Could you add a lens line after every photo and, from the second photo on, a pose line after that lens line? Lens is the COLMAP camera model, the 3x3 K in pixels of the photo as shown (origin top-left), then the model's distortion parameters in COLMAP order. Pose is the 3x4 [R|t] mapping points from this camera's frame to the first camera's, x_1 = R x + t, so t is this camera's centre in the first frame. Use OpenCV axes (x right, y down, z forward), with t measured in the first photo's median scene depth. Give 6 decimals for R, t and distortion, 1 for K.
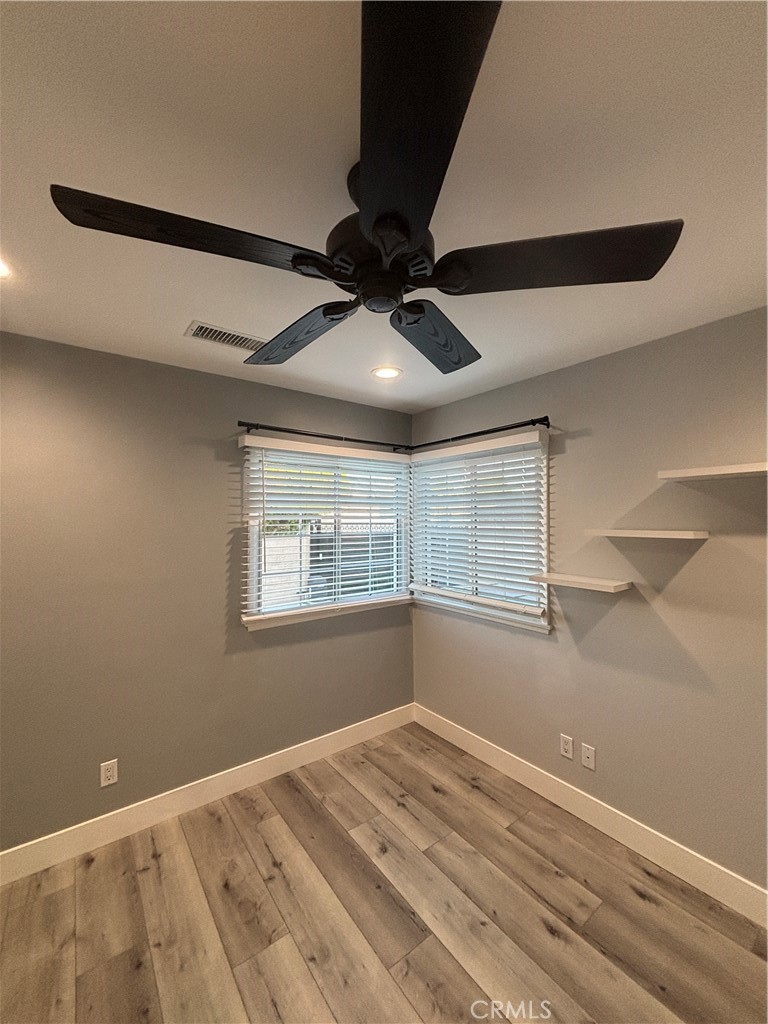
lens RADIAL K [[409.1, 0, 384.1], [0, 409.1, 515.1], [0, 0, 1]] dist [-0.001551, -0.000092]
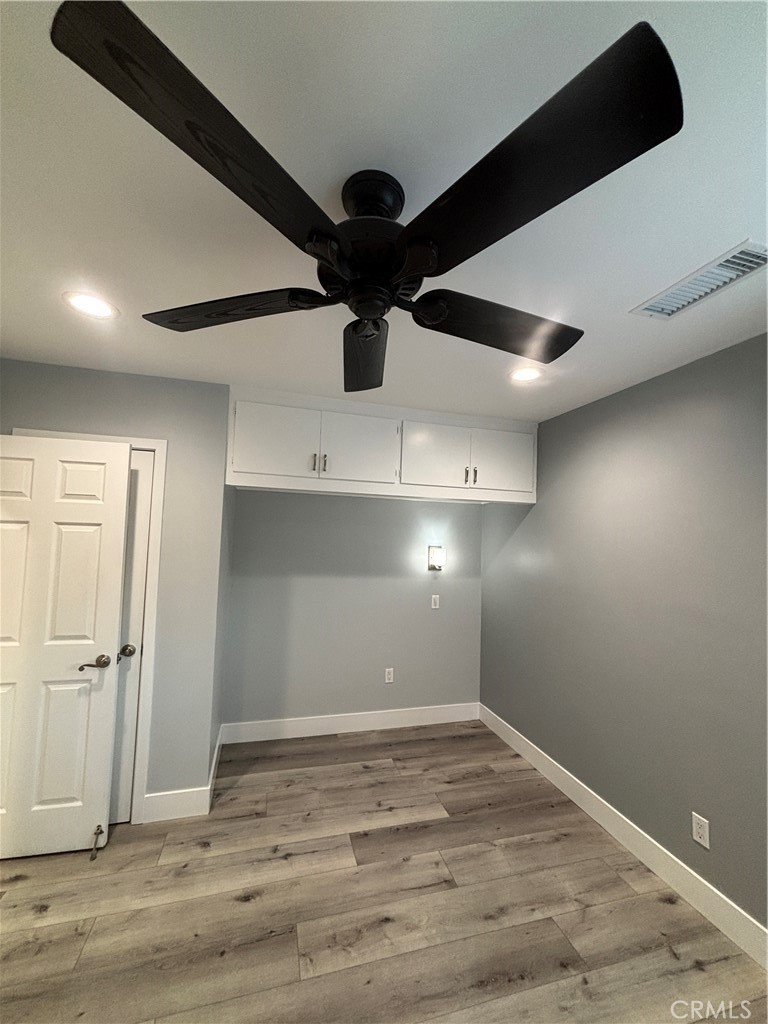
lens RADIAL K [[409.1, 0, 381.6], [0, 409.1, 512.1], [0, 0, 1]] dist [-0.001551, -0.000092]
pose [[-0.356753, -0.059963, -0.932272, 0.516729], [-0.022630, 0.998200, -0.055544, 0.011936], [0.933925, 0.001282, -0.357468, 0.796528]]
